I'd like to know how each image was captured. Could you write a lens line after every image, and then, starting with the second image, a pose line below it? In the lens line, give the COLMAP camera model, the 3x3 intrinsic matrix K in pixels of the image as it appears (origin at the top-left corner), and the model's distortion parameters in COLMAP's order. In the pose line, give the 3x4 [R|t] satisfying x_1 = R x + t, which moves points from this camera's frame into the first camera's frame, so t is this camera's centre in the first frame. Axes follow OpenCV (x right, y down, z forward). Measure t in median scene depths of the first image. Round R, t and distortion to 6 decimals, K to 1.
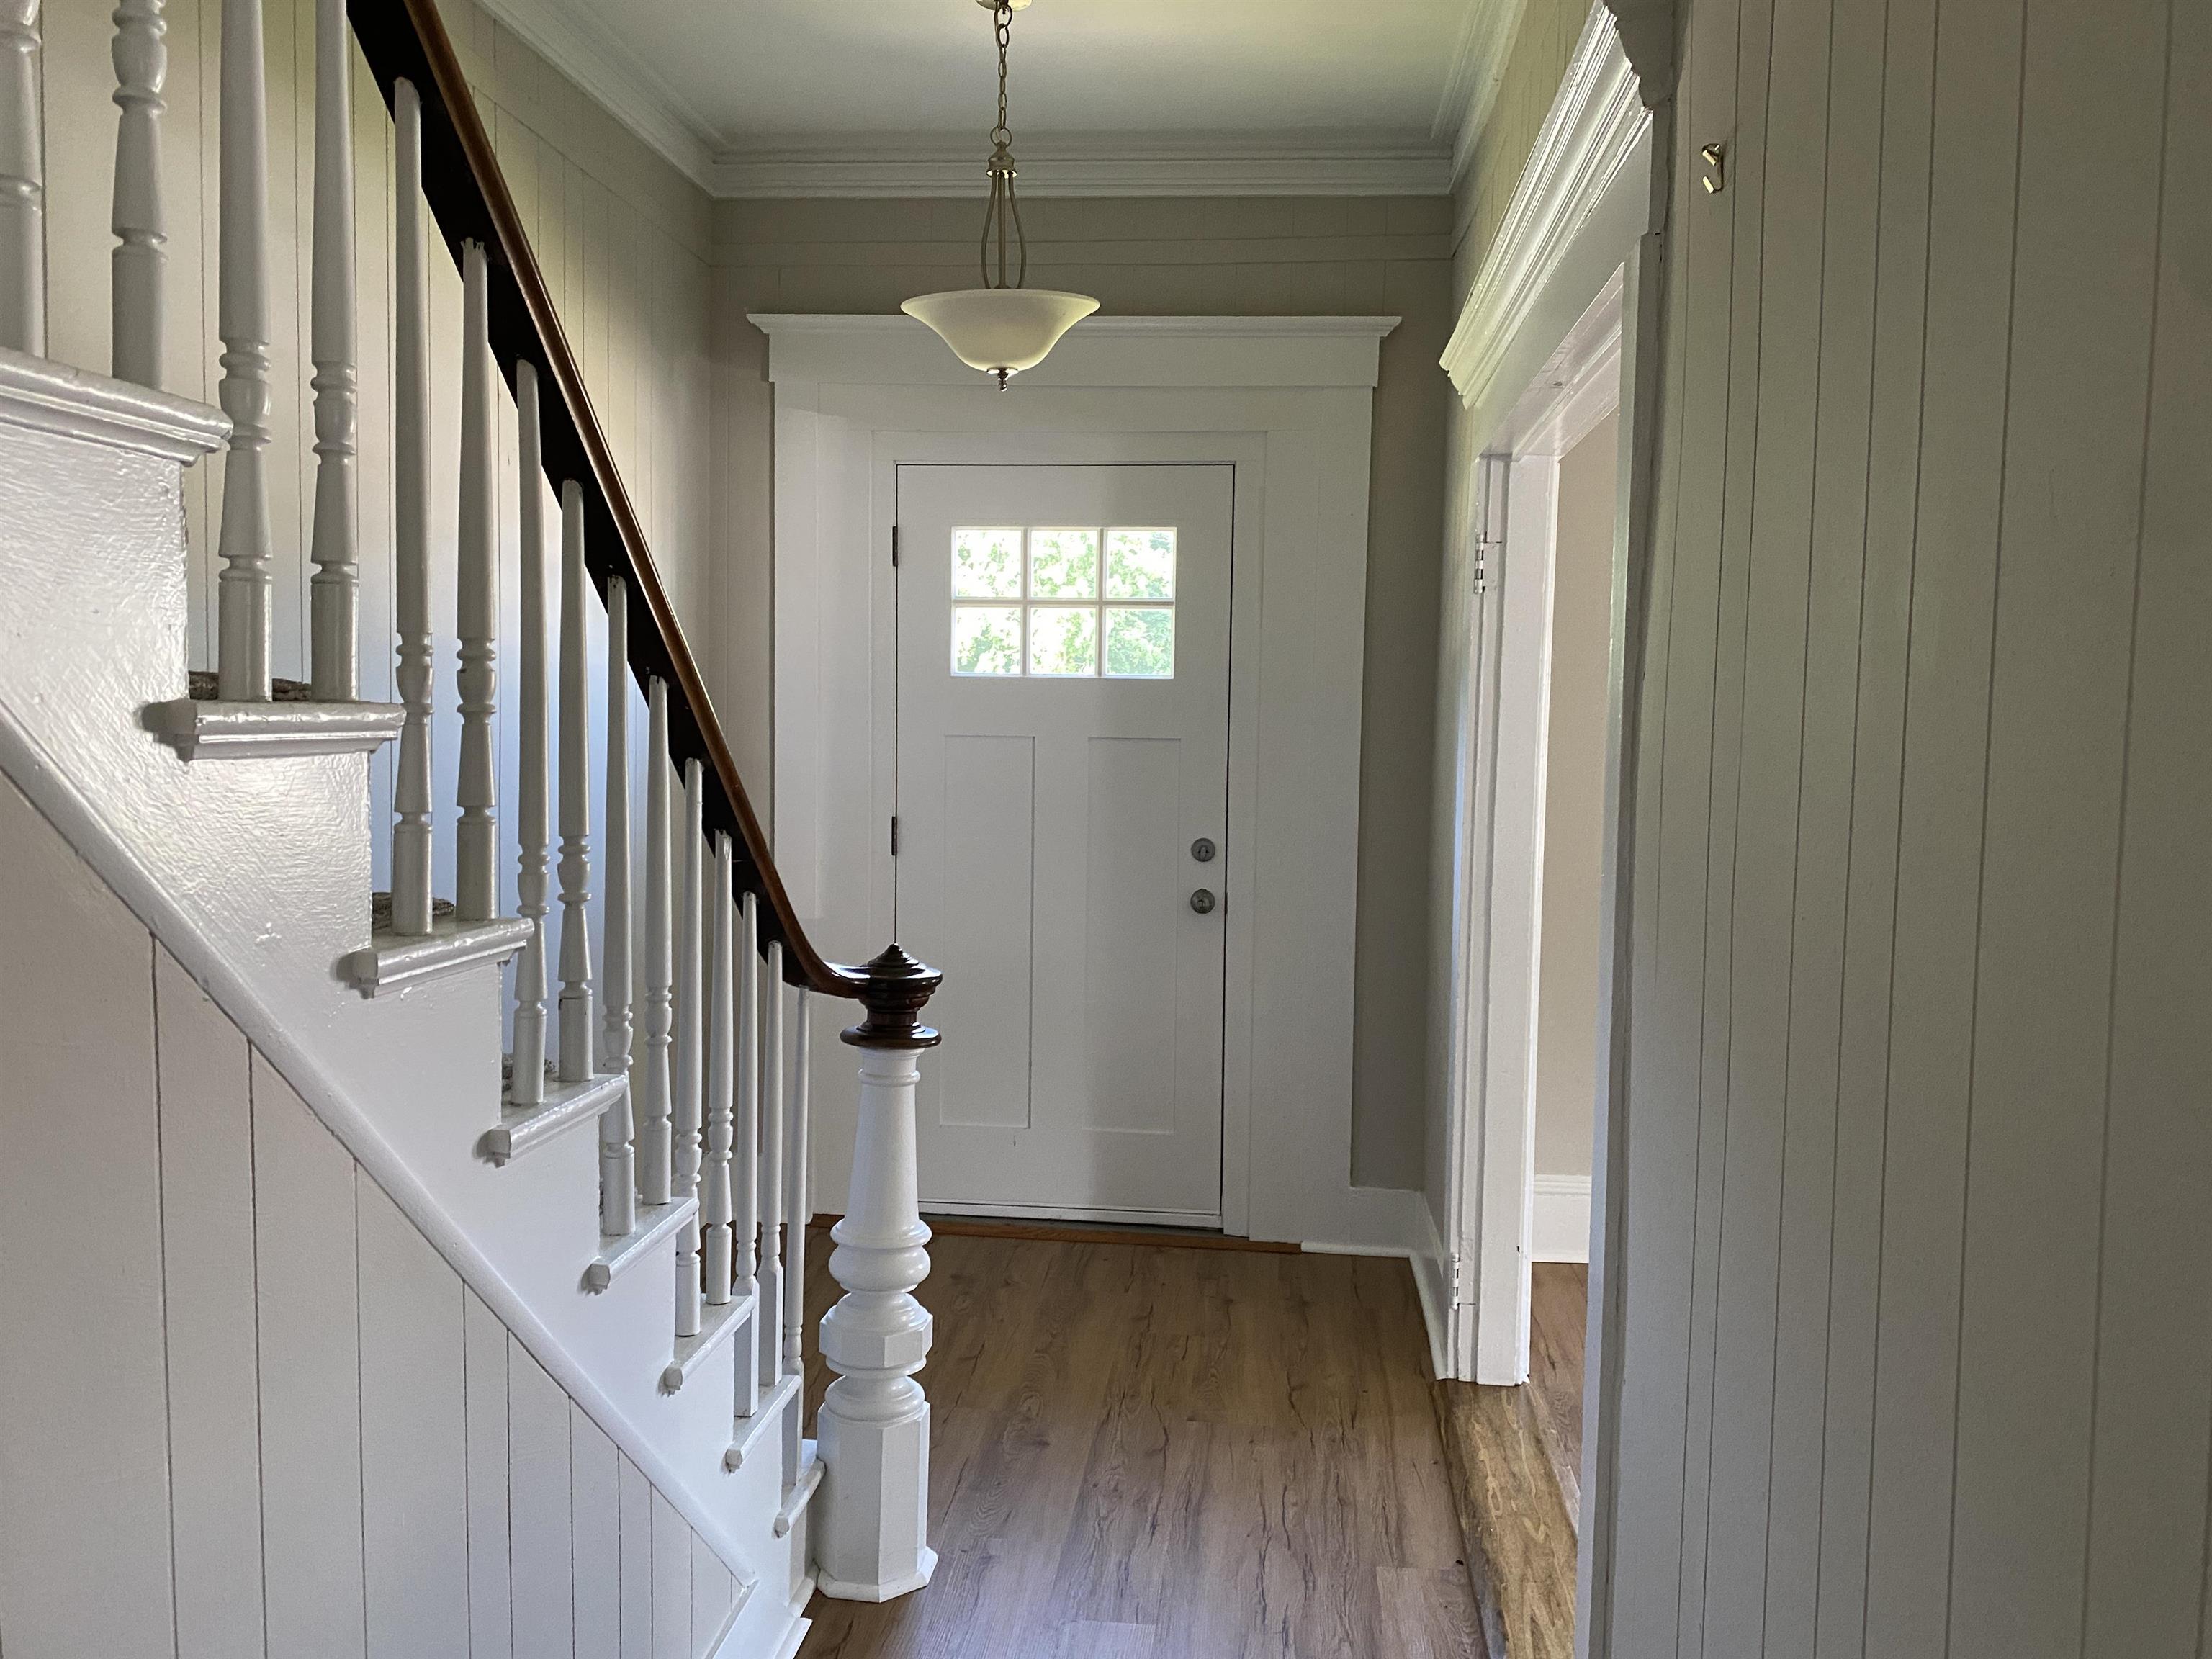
lens RADIAL K [[1681.1, 0, 1102.0], [0, 1681.1, 811.6], [0, 0, 1]] dist [0.028833, -0.033379]
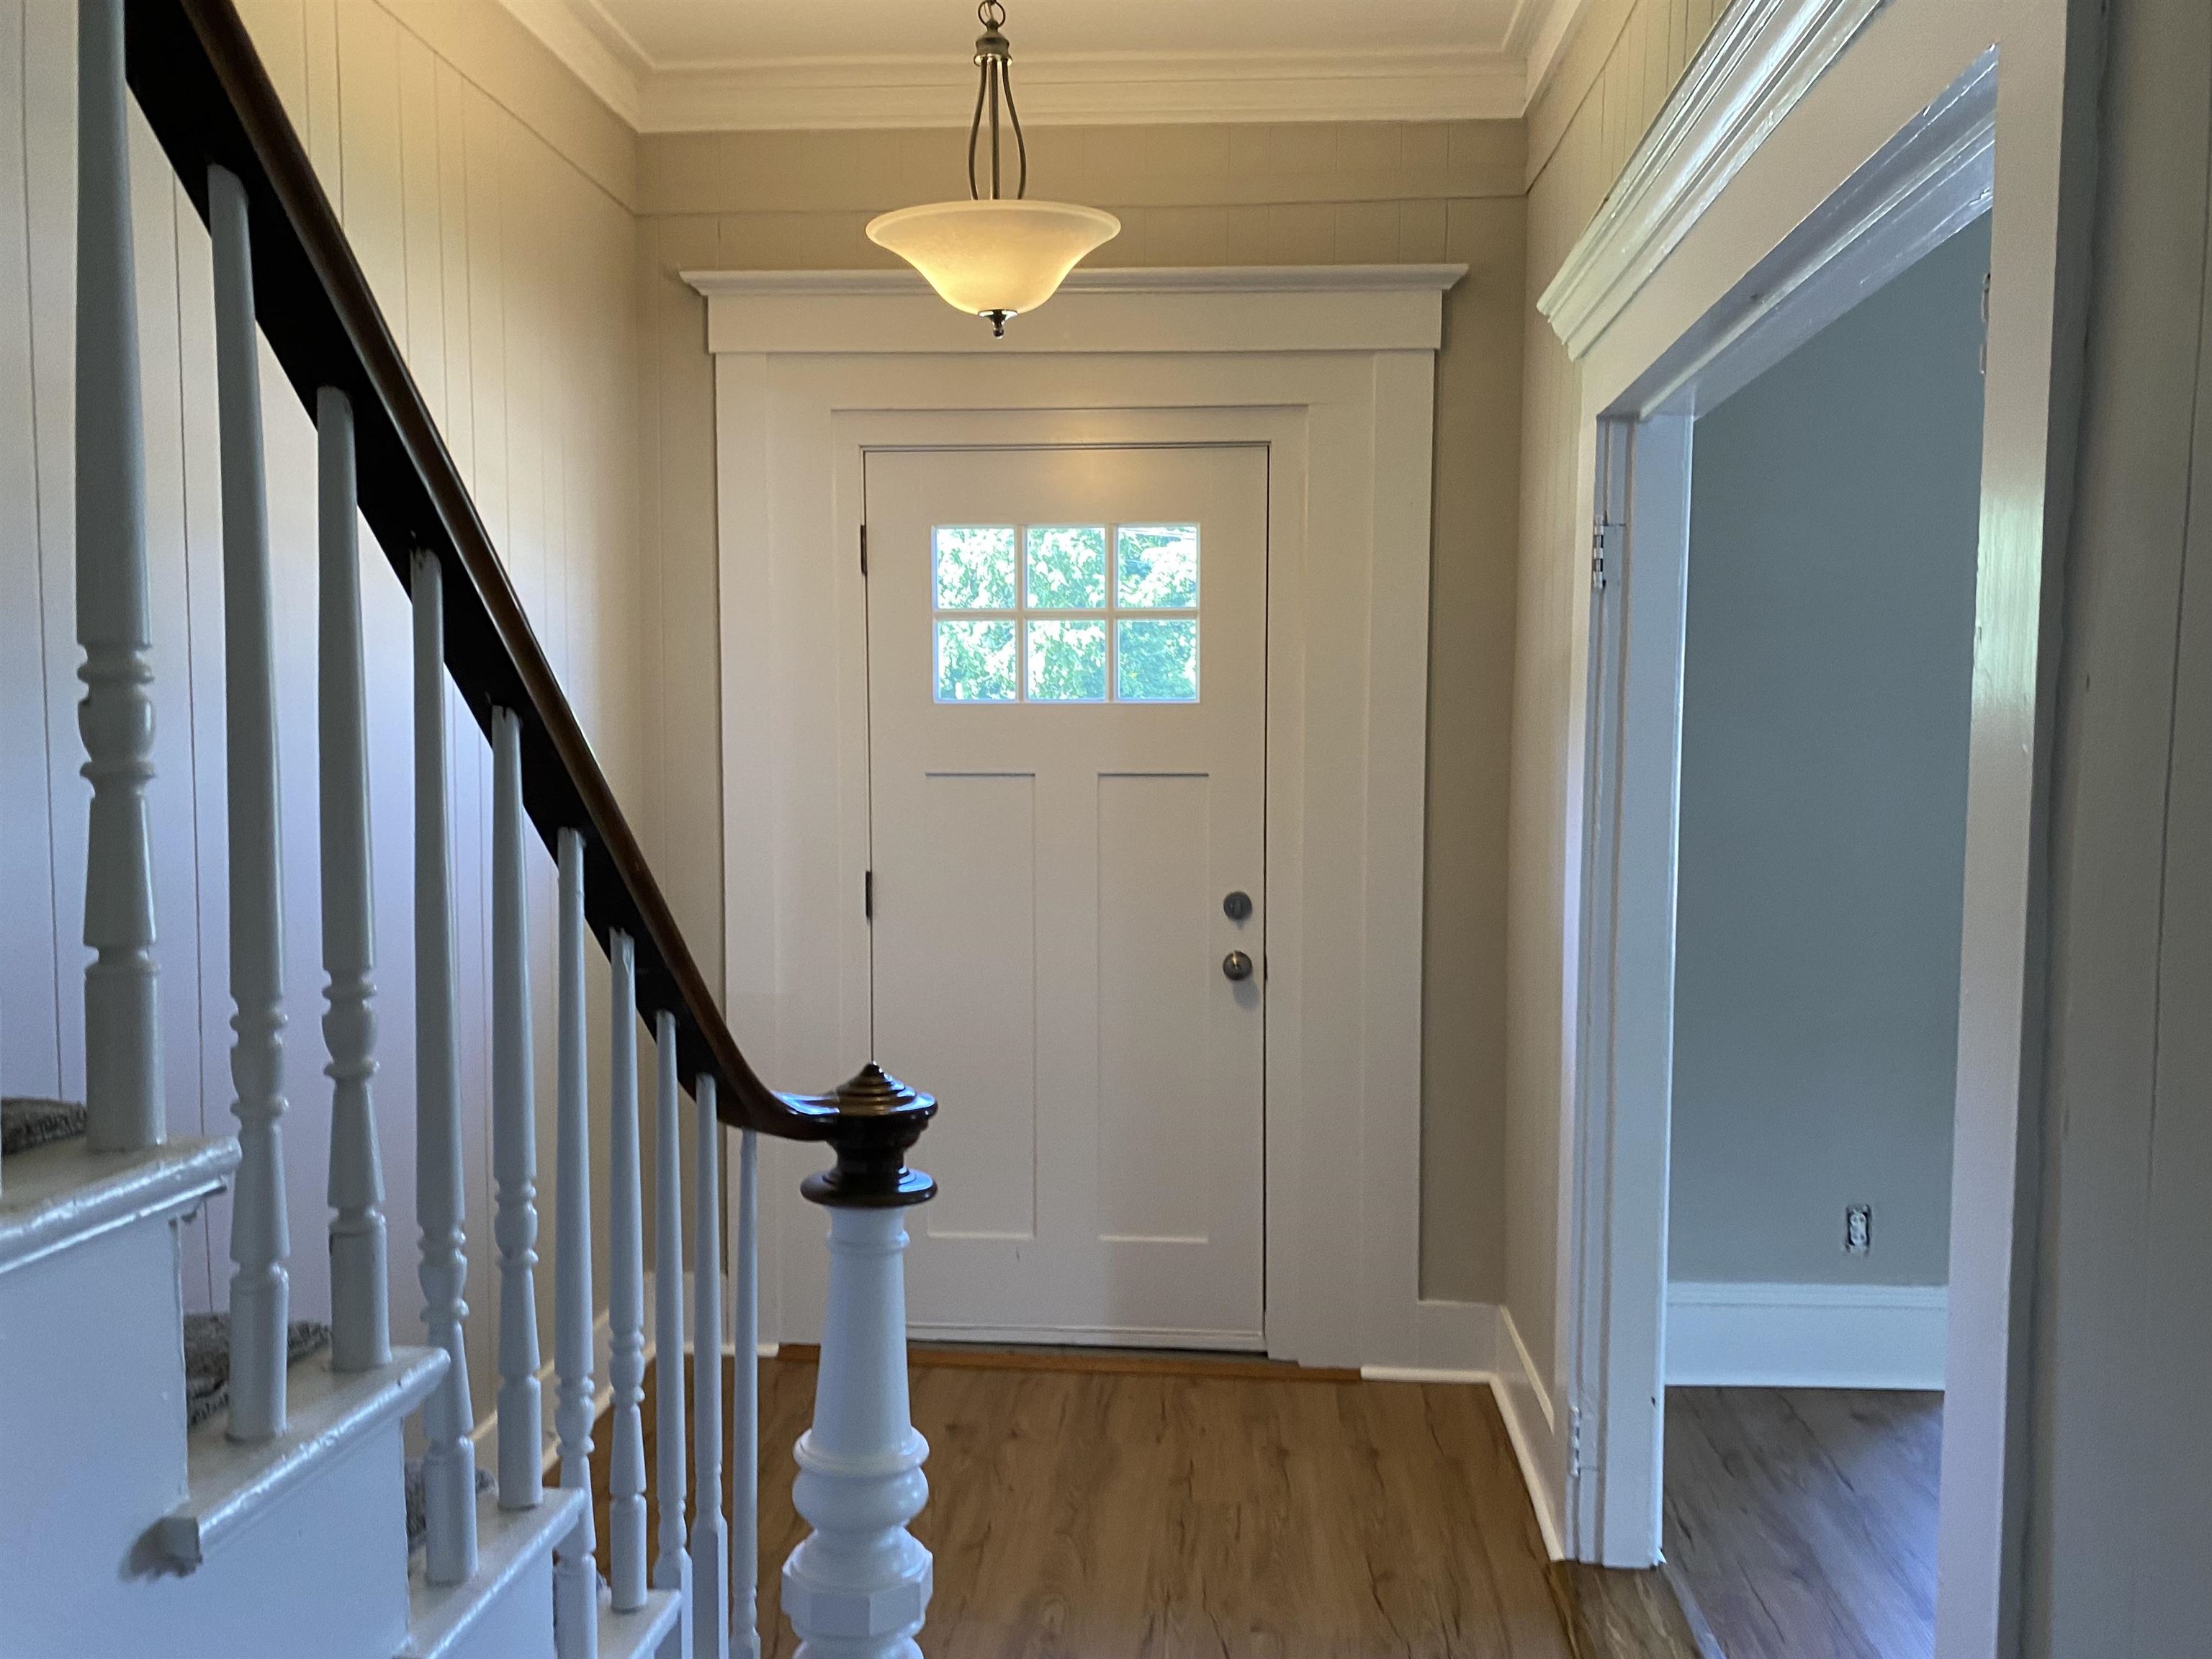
lens RADIAL K [[1681.1, 0, 1115.9], [0, 1681.1, 836.9], [0, 0, 1]] dist [0.028833, -0.033379]
pose [[0.999559, -0.017353, 0.024091, -0.026158], [0.017374, 0.999849, -0.000664, -0.015498], [-0.024076, 0.001082, 0.999710, 0.204749]]
